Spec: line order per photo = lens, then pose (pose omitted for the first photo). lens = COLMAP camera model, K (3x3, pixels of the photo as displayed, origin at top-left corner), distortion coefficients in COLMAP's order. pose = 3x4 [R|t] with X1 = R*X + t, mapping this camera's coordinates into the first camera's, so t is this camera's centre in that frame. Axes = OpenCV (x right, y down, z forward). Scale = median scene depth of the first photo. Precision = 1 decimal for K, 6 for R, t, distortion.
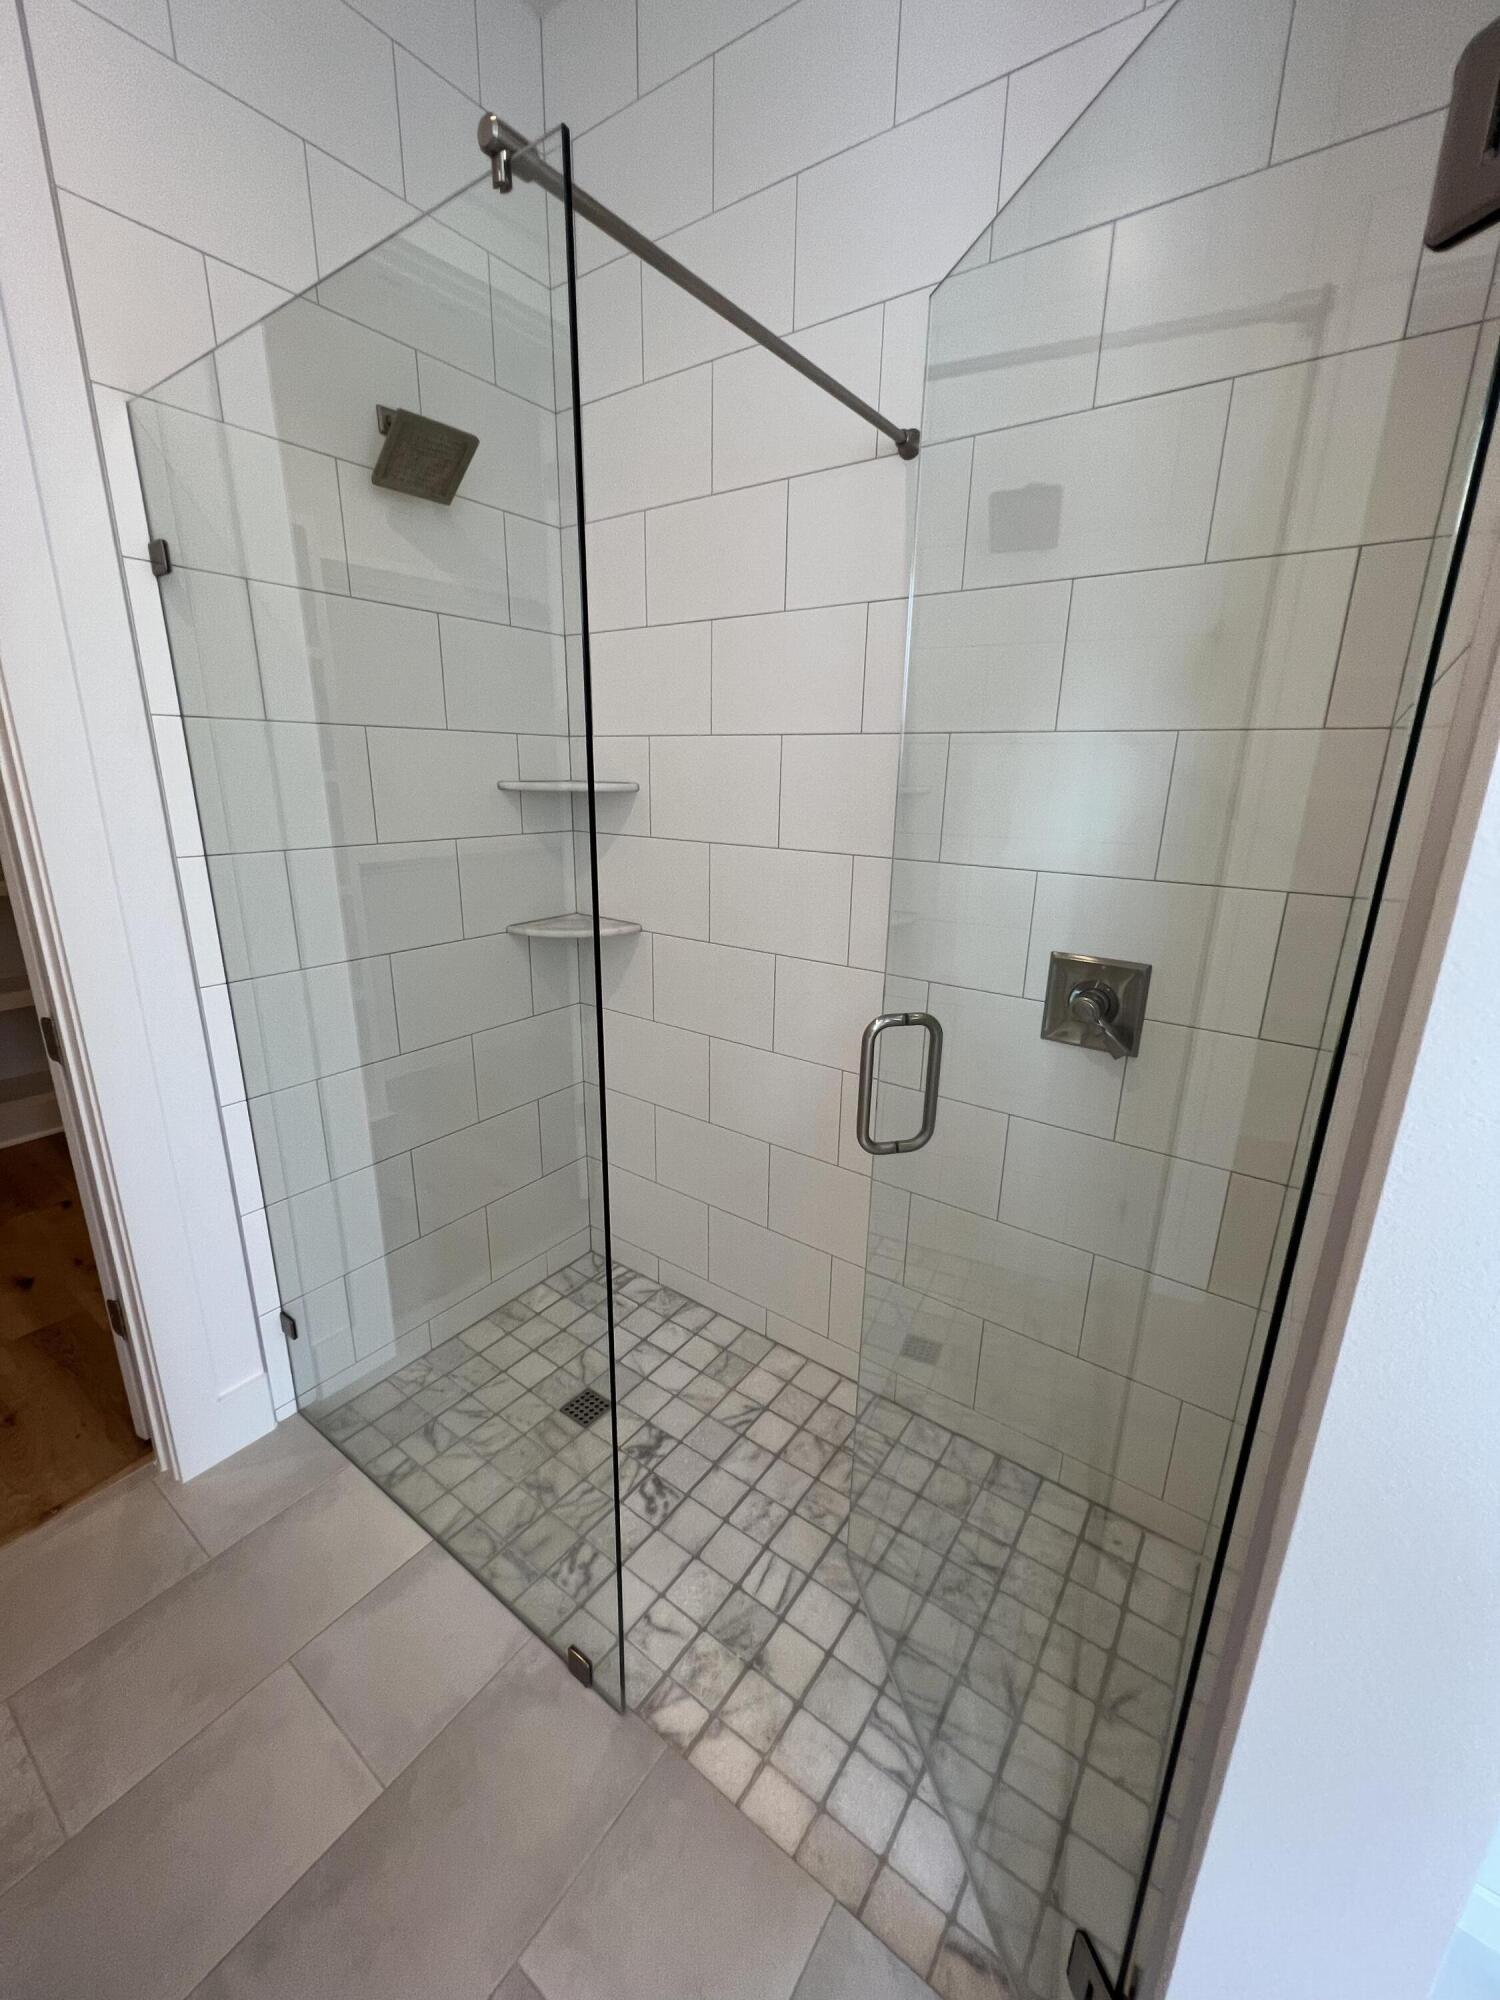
lens RADIAL K [[805.0, 0, 753.0], [0, 805.0, 994.6], [0, 0, 1]] dist [-0.002170, 0.001168]
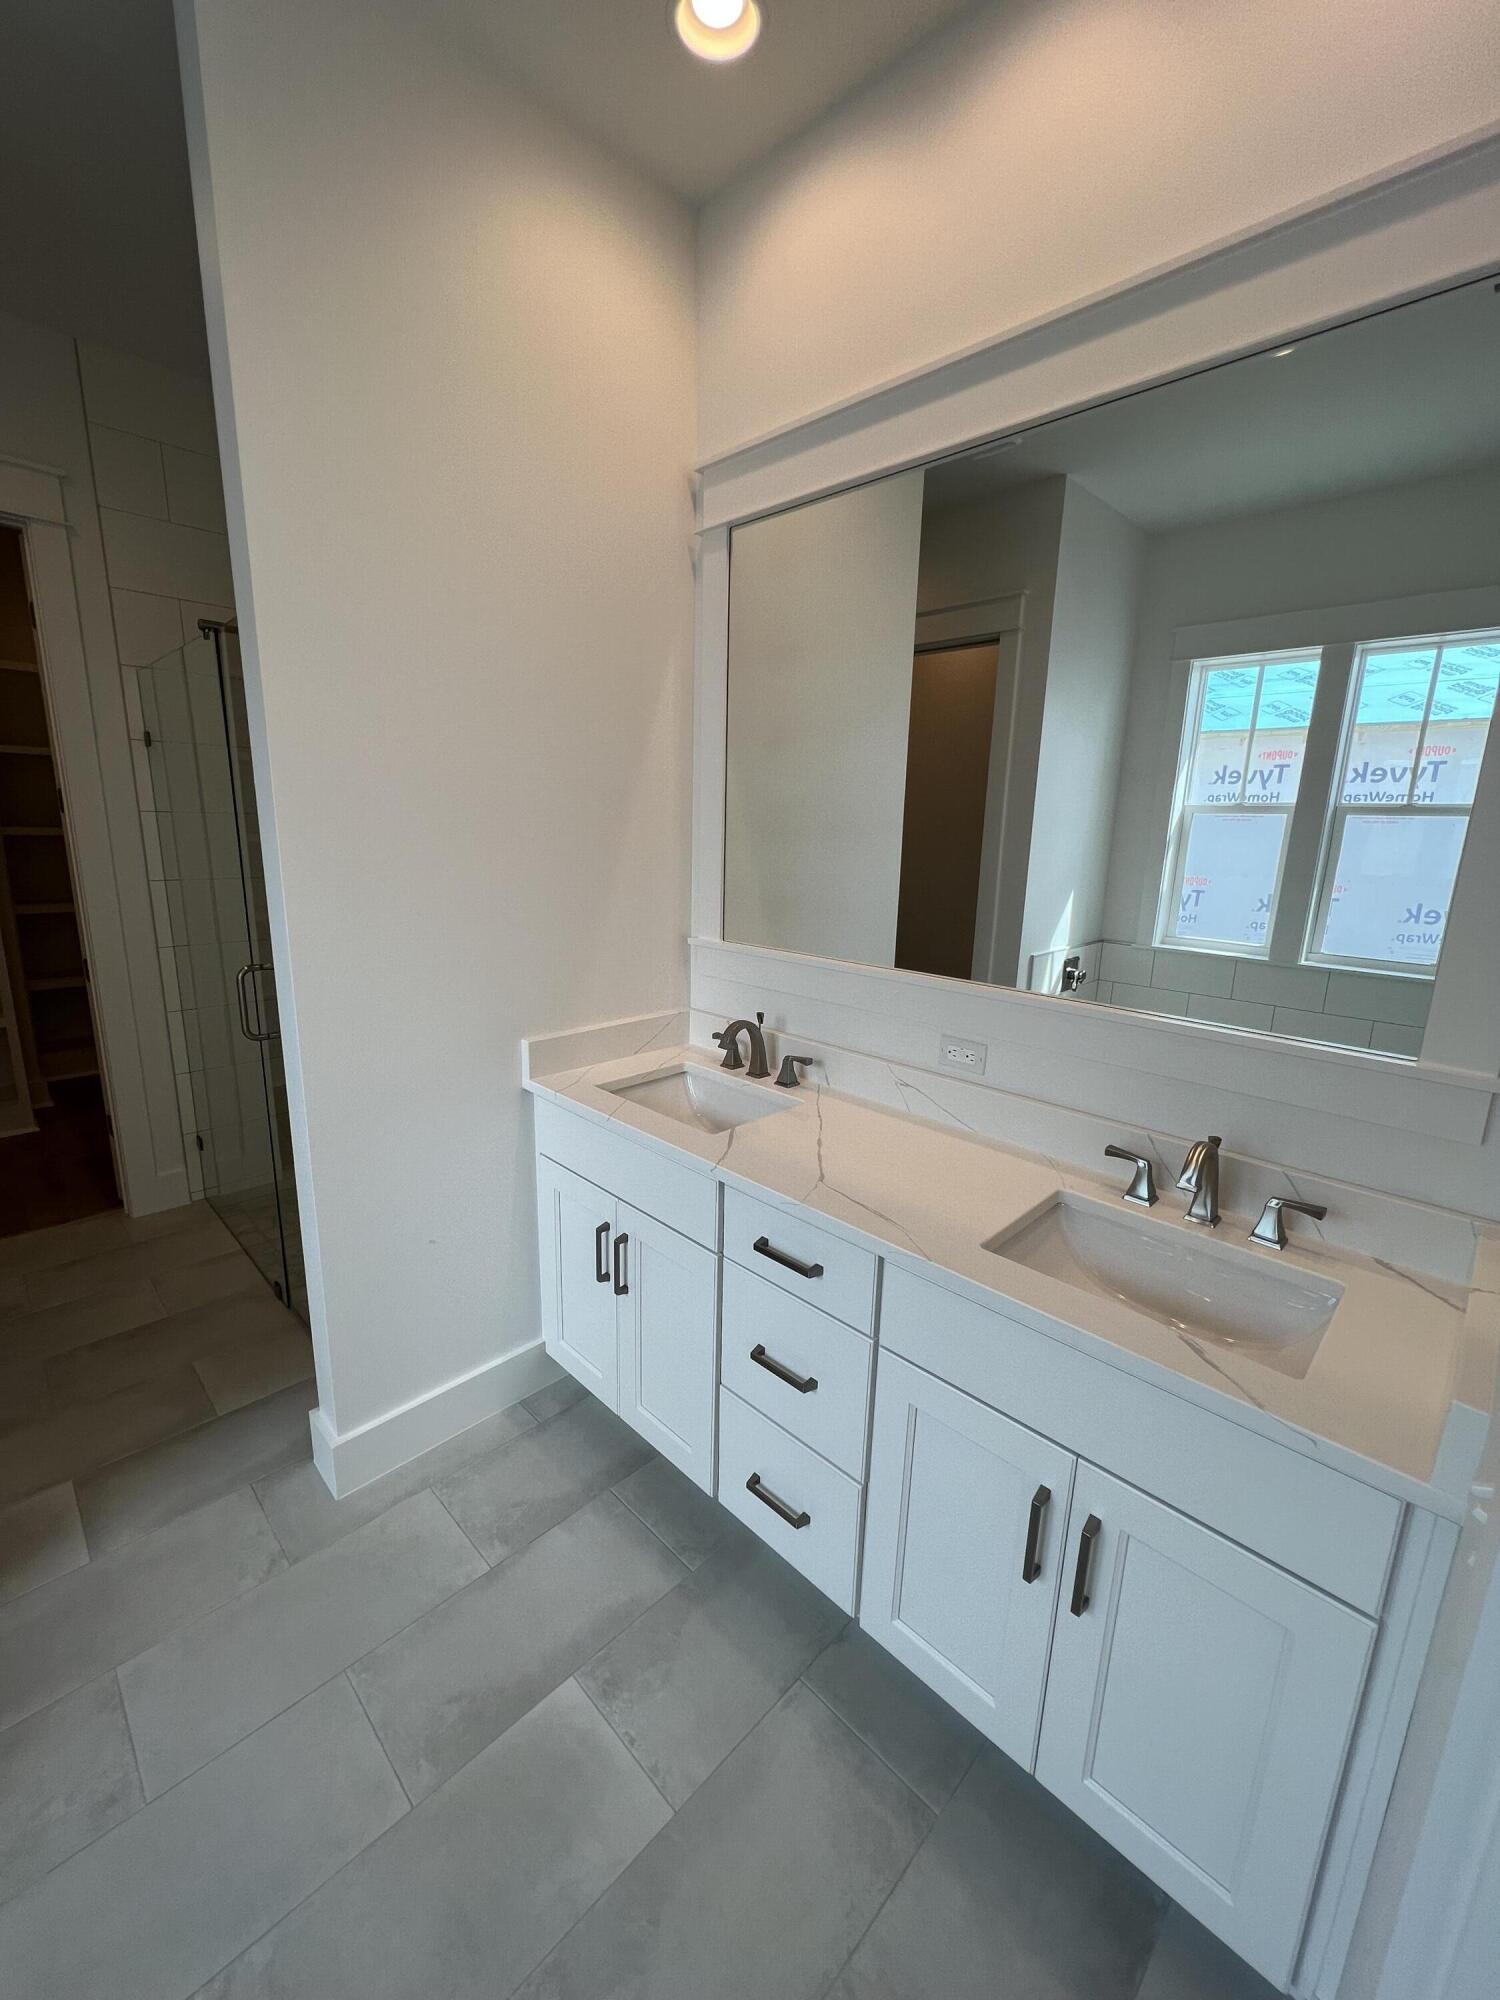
lens RADIAL K [[805.0, 0, 750.6], [0, 805.0, 997.0], [0, 0, 1]] dist [-0.002170, 0.001168]
pose [[0.988723, 0.041133, -0.143997, 0.914691], [-0.050601, 0.996748, -0.062715, 0.144076], [0.140949, 0.069294, 0.987589, -0.640805]]
